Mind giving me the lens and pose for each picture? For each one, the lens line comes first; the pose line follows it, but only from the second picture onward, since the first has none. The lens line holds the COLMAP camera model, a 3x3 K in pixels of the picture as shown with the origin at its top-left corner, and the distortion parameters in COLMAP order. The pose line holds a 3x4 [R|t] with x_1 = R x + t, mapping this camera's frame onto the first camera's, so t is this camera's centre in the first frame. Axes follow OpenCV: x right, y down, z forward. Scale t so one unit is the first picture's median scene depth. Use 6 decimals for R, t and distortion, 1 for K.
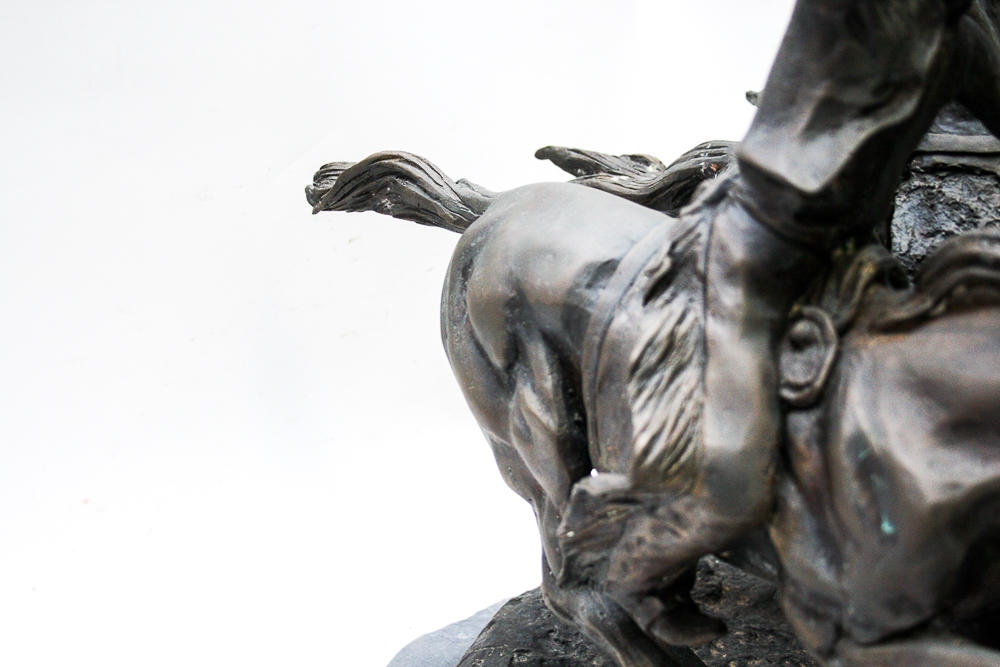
lens RADIAL K [[1459.2, 0, 498.4], [0, 1459.2, 338.6], [0, 0, 1]] dist [-0.020055, 0.000000]
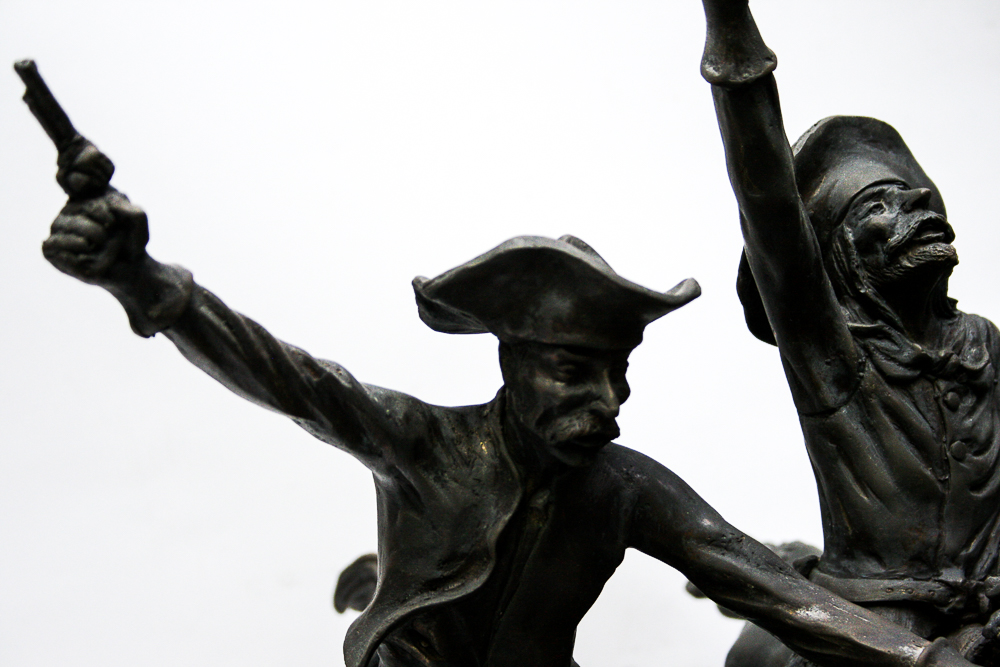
lens RADIAL K [[2370.5, 0, 504.0], [0, 2370.5, 337.9], [0, 0, 1]] dist [0.085189, 0.000000]
pose [[0.842138, -0.013806, -0.539085, 1.047932], [-0.054360, 0.992407, -0.110335, -0.141534], [0.536514, 0.122222, 0.834993, -0.231136]]
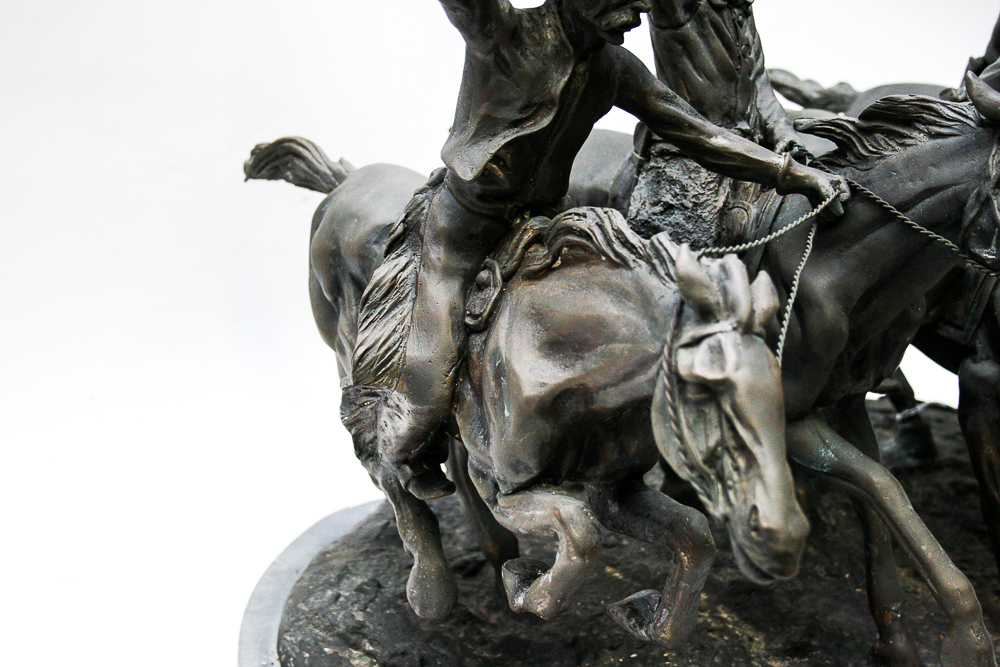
lens RADIAL K [[1494.6, 0, 504.3], [0, 1494.6, 334.5], [0, 0, 1]] dist [-0.007106, 0.000000]
pose [[0.988870, 0.017149, -0.147793, 0.441188], [-0.011010, 0.999046, 0.042251, -0.011054], [0.148376, -0.040153, 0.988115, -0.436566]]
